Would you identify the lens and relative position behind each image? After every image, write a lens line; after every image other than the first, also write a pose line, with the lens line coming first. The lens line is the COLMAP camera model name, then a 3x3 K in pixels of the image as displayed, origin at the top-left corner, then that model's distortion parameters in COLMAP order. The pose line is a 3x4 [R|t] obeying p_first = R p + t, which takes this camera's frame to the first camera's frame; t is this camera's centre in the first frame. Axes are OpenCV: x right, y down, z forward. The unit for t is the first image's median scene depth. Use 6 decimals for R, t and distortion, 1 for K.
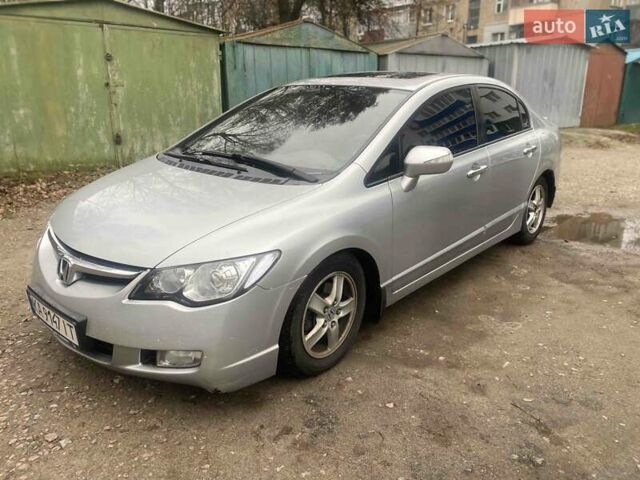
lens RADIAL K [[495.8, 0, 320.0], [0, 495.8, 240.0], [0, 0, 1]] dist [0.008085, 0.005581]
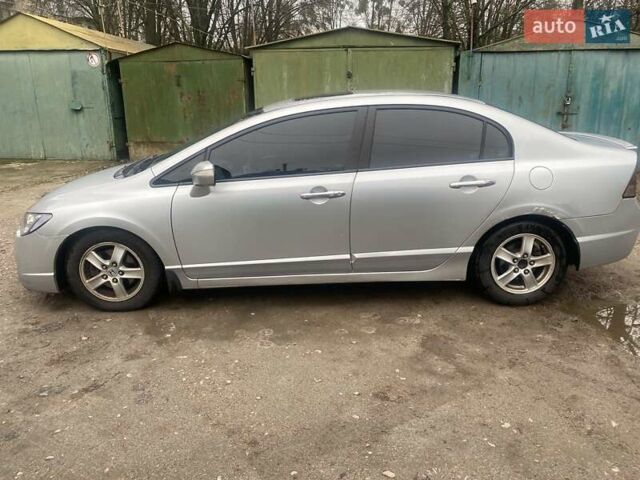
lens RADIAL K [[495.8, 0, 320.0], [0, 495.8, 240.0], [0, 0, 1]] dist [0.008085, 0.005581]
pose [[0.663117, 0.200794, -0.721081, 0.526009], [-0.204978, 0.975235, 0.083066, -0.065715], [0.719903, 0.092724, 0.687853, 0.165562]]
